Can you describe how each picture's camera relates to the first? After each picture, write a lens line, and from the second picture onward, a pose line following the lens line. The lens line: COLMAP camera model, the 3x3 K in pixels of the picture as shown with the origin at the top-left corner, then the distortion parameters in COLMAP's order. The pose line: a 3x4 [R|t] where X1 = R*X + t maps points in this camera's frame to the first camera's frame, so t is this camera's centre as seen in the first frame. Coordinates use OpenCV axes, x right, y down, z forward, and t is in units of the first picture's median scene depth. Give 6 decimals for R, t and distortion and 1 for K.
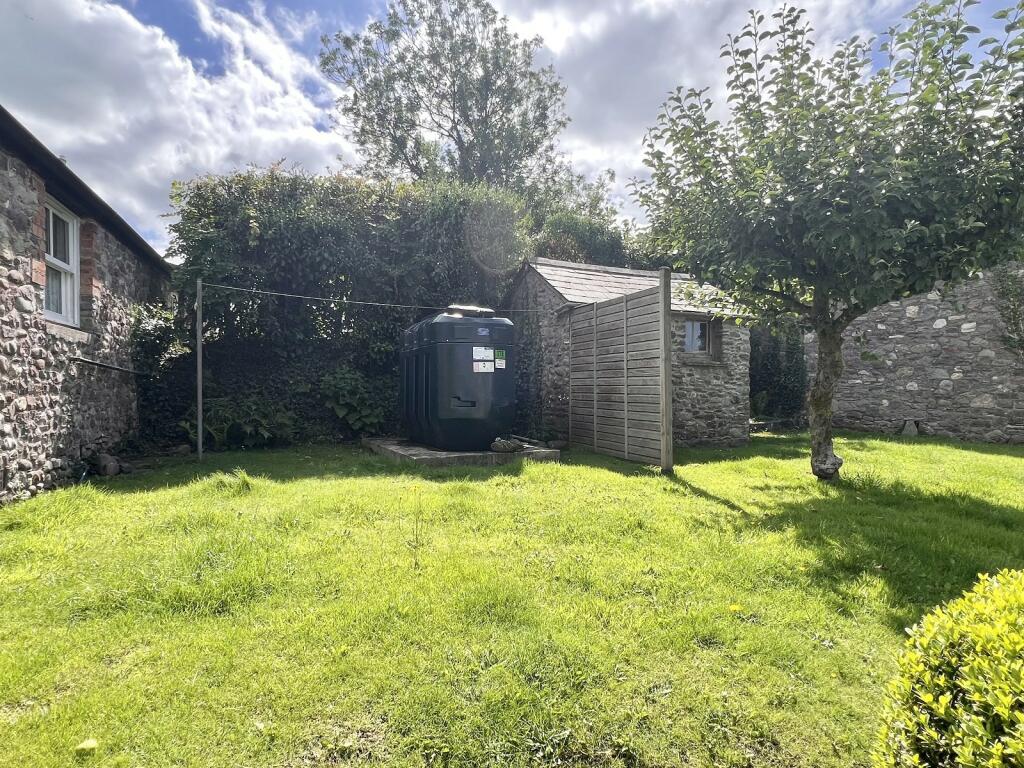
lens RADIAL K [[559.8, 0, 512.0], [0, 559.8, 384.0], [0, 0, 1]] dist [-0.002102, 0.000953]
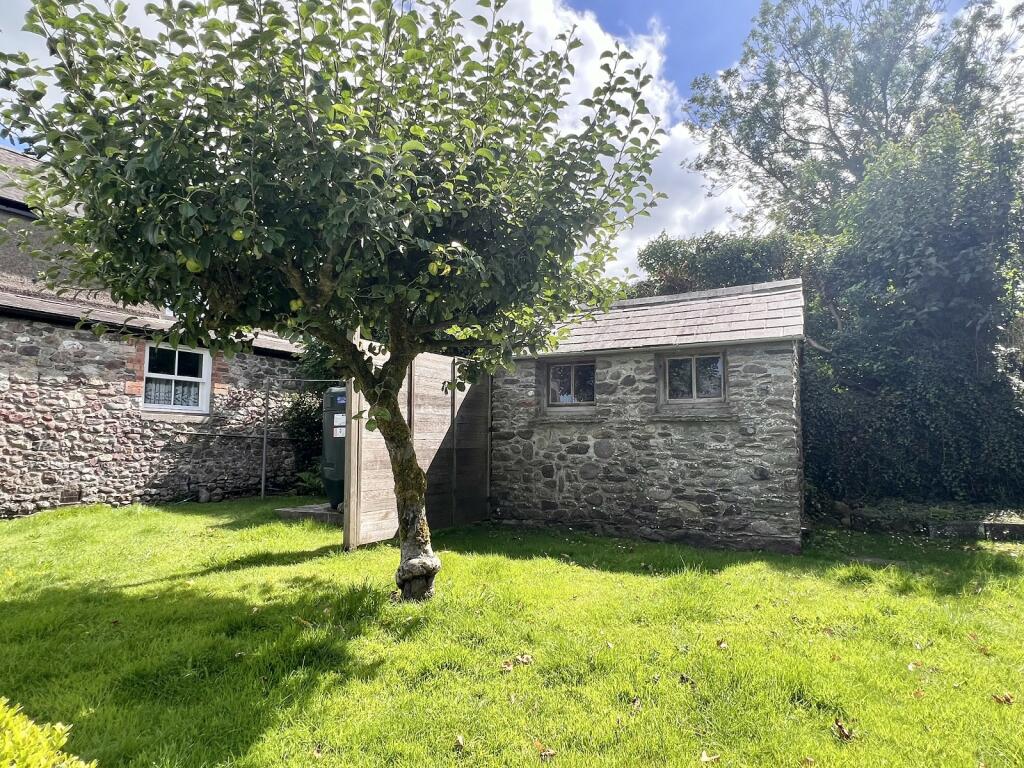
lens RADIAL K [[559.8, 0, 512.0], [0, 559.8, 384.0], [0, 0, 1]] dist [-0.002102, 0.000953]
pose [[0.642558, -0.078969, -0.762157, 0.723543], [0.004067, 0.995013, -0.099667, -0.010456], [0.766227, 0.060942, 0.639674, 0.399437]]
